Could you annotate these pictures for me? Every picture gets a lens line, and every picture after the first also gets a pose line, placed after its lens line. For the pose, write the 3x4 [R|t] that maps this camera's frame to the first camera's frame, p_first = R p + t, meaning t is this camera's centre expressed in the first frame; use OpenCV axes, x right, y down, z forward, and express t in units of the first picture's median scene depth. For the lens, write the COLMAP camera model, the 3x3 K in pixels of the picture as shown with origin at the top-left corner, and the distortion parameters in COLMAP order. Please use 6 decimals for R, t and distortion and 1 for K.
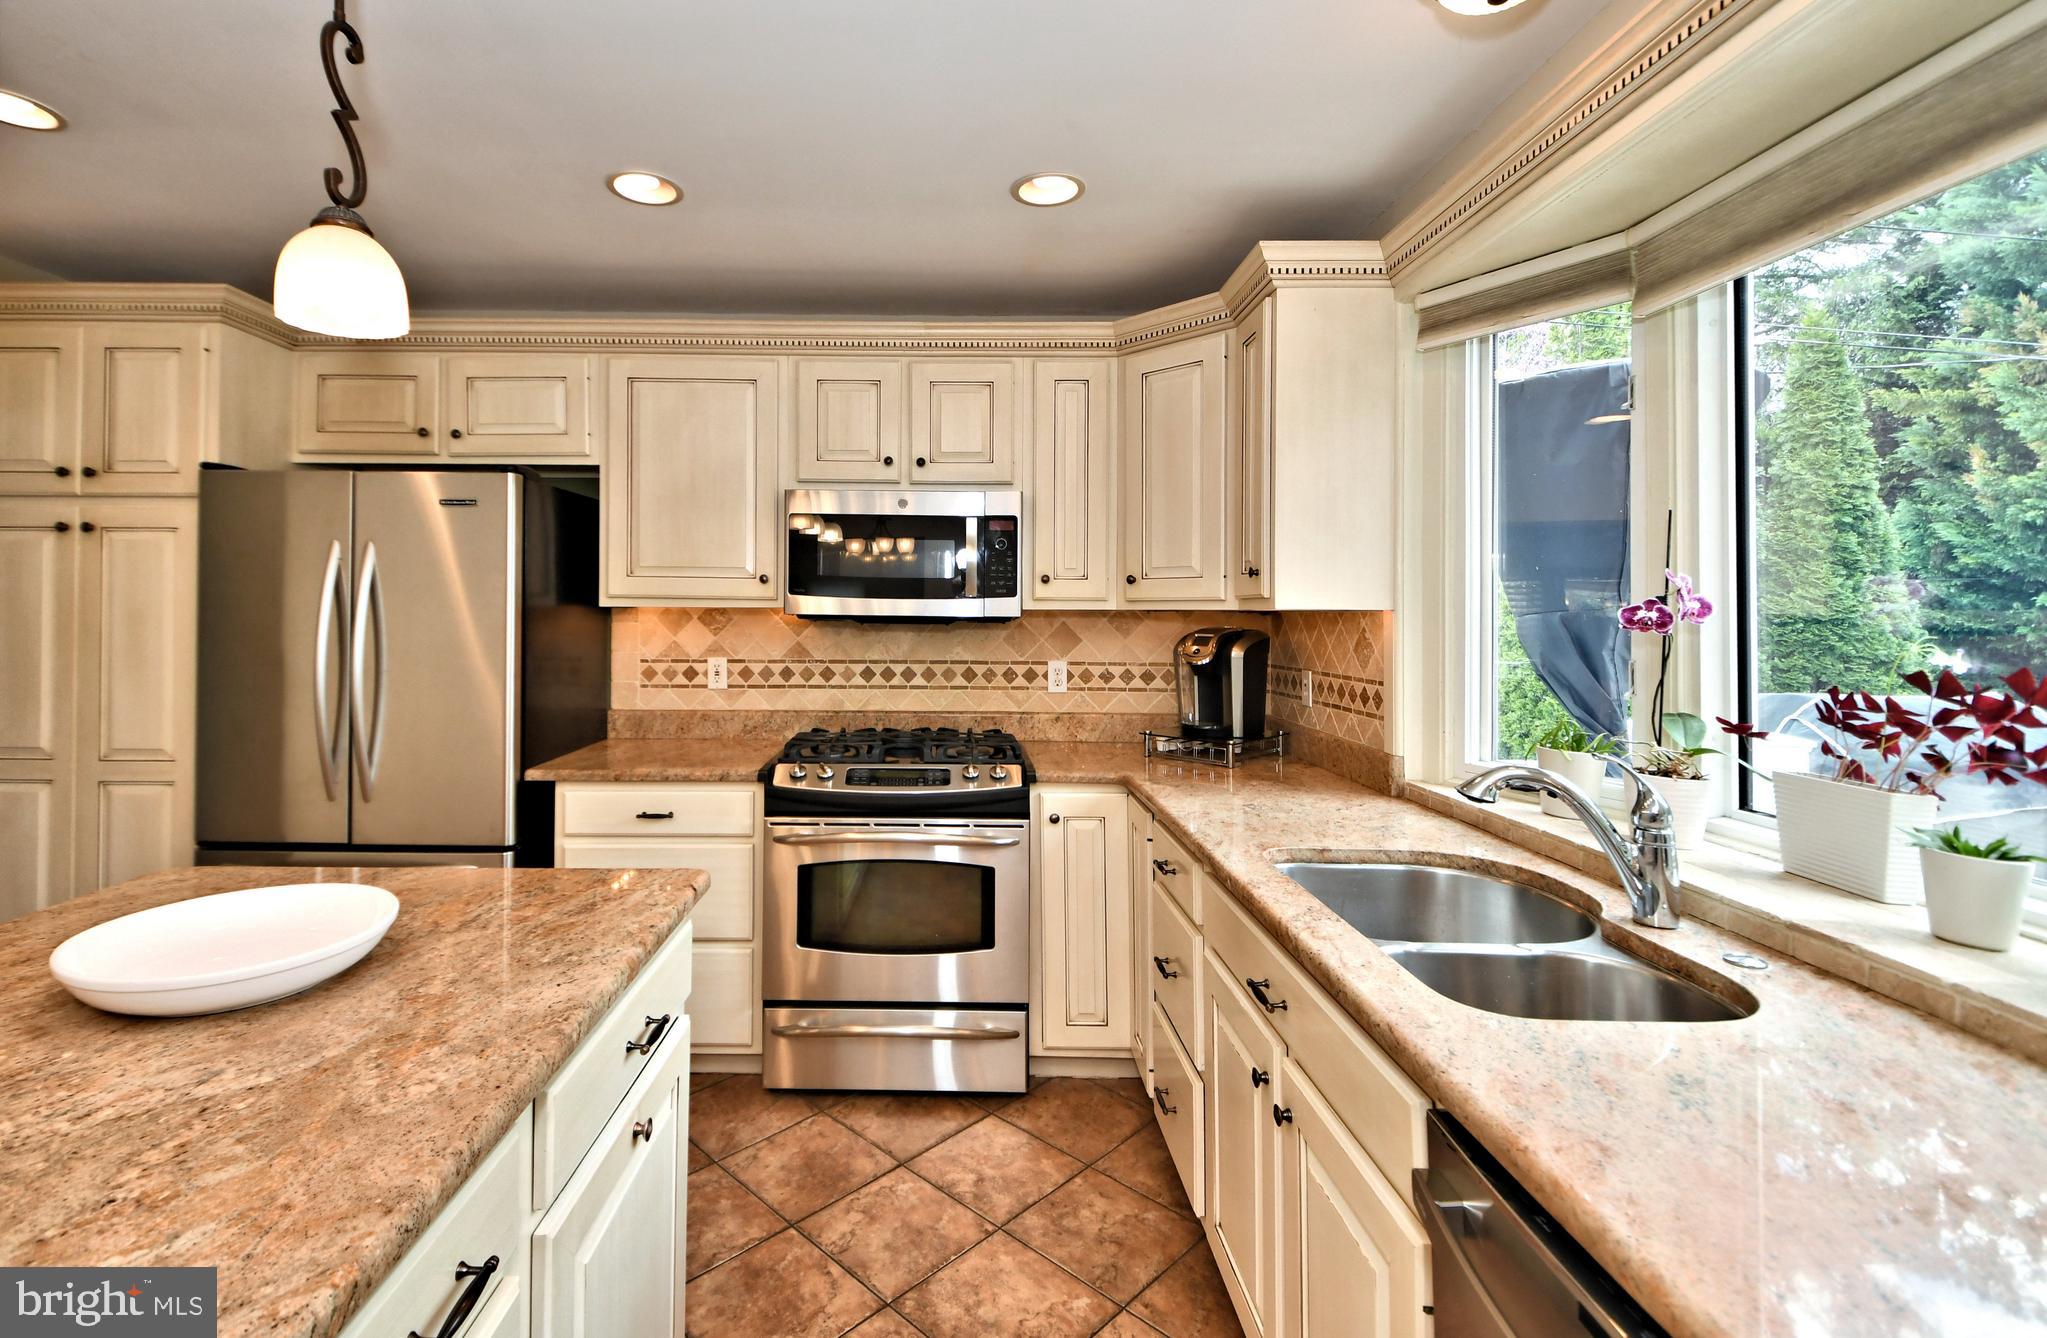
lens RADIAL K [[946.5, 0, 895.0], [0, 946.5, 601.2], [0, 0, 1]] dist [0.014619, 0.000010]
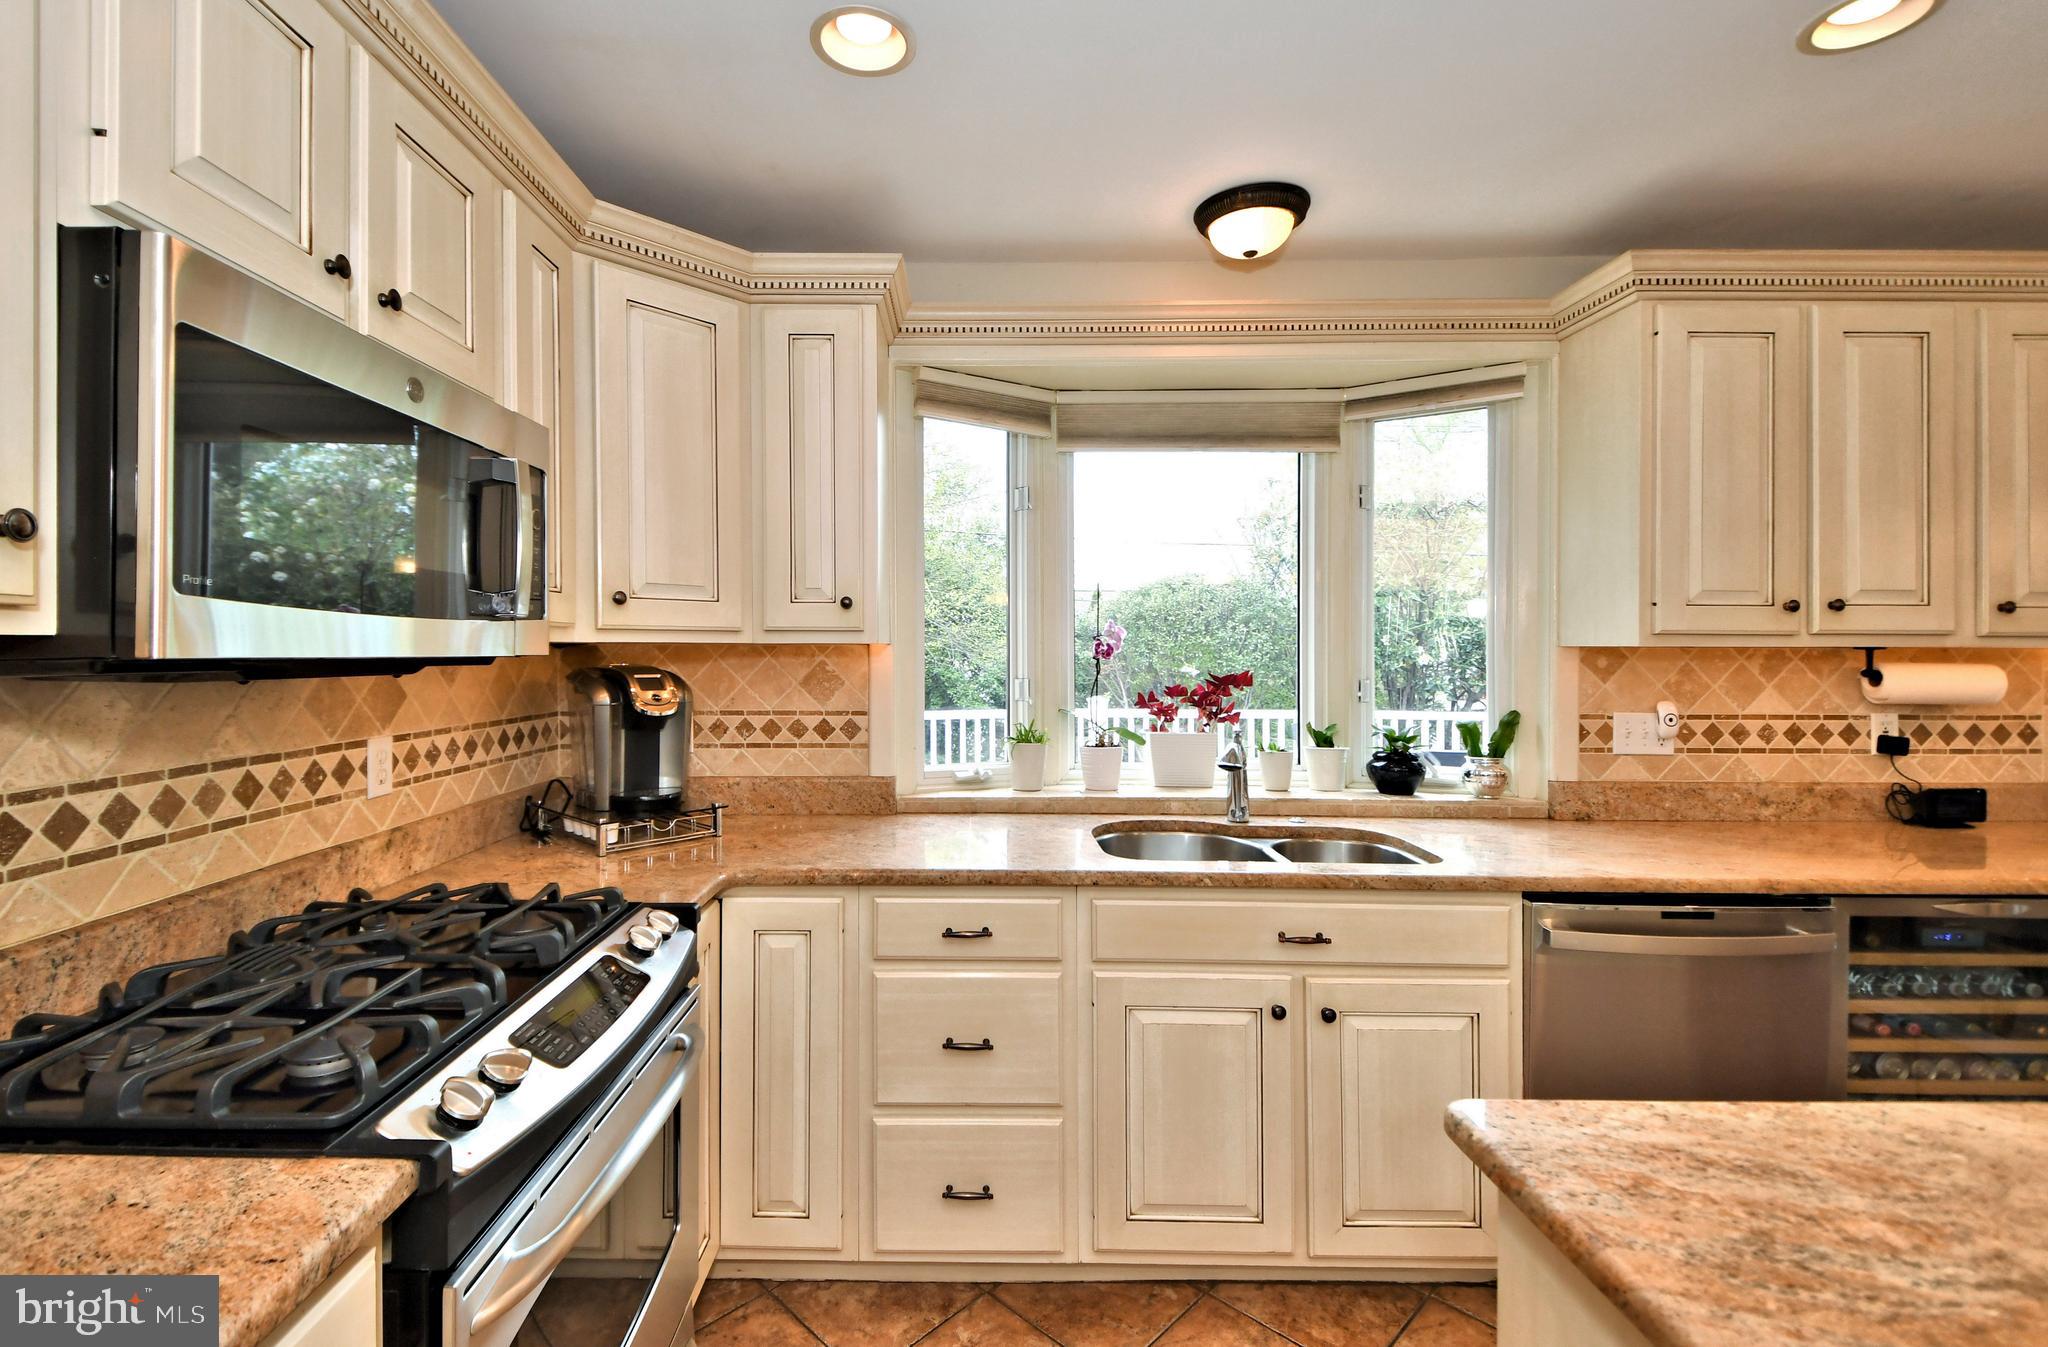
lens RADIAL K [[887.9, 0, 986.0], [0, 887.9, 660.3], [0, 0, 1]] dist [0.032213, -0.019771]
pose [[-0.046962, -0.021737, 0.998660, -0.402351], [-0.012427, 0.999699, 0.021176, 0.003708], [-0.998819, -0.011416, -0.047218, 0.751905]]
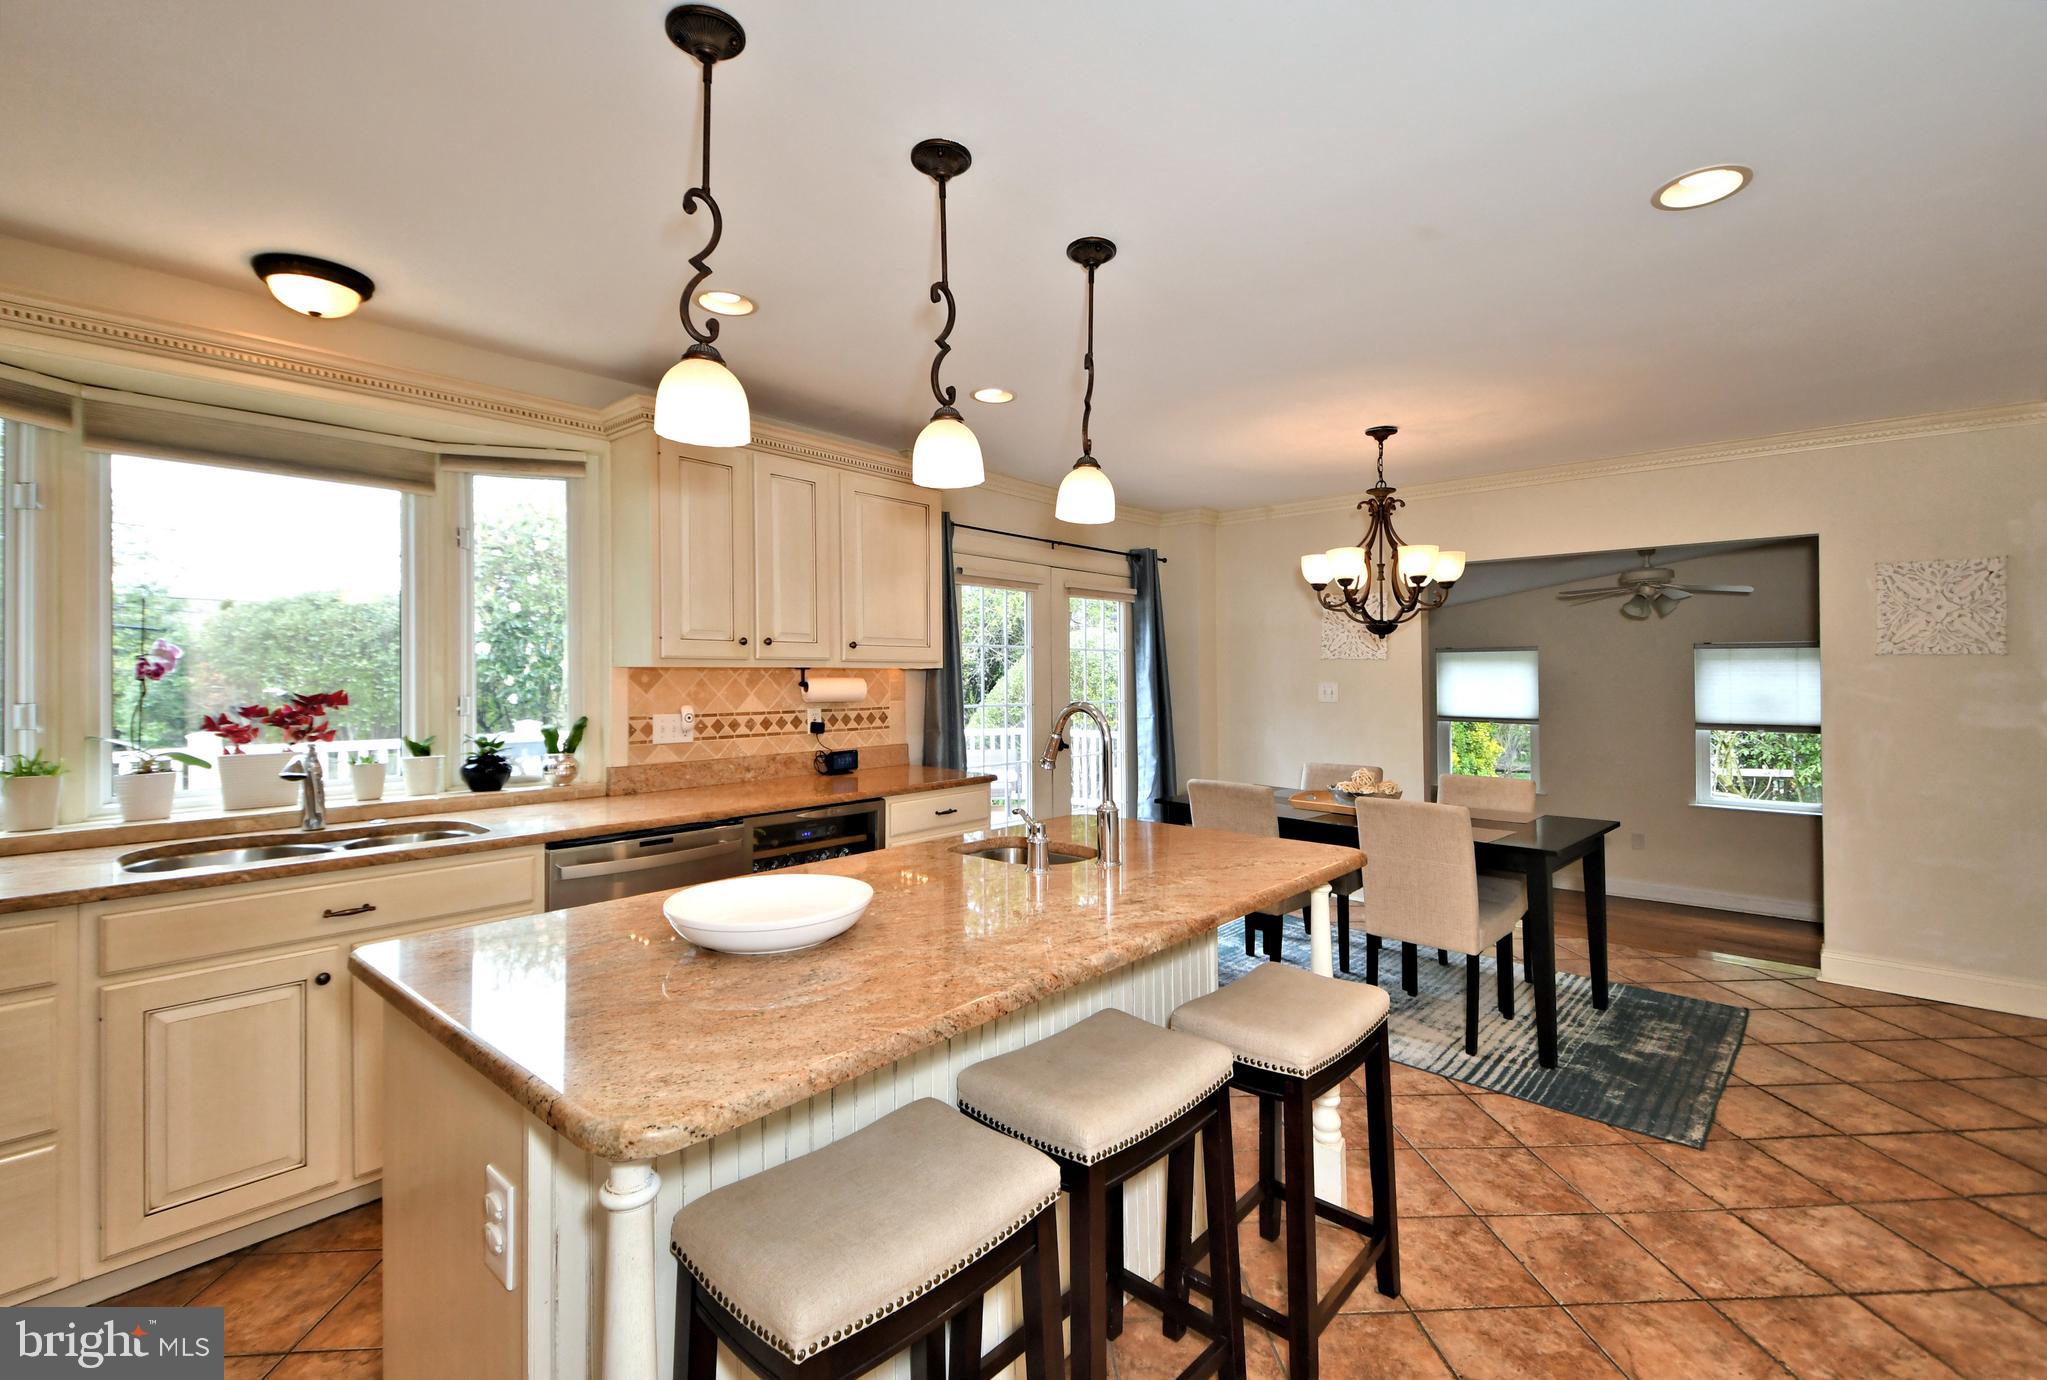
lens RADIAL K [[882.5, 0, 1008.4], [0, 882.5, 664.5], [0, 0, 1]] dist [0.026209, -0.017359]
pose [[-0.774258, 0.000597, 0.632870, -0.680012], [-0.010291, 0.999855, -0.013534, 0.008625], [-0.632787, -0.016992, -0.774140, 0.728951]]
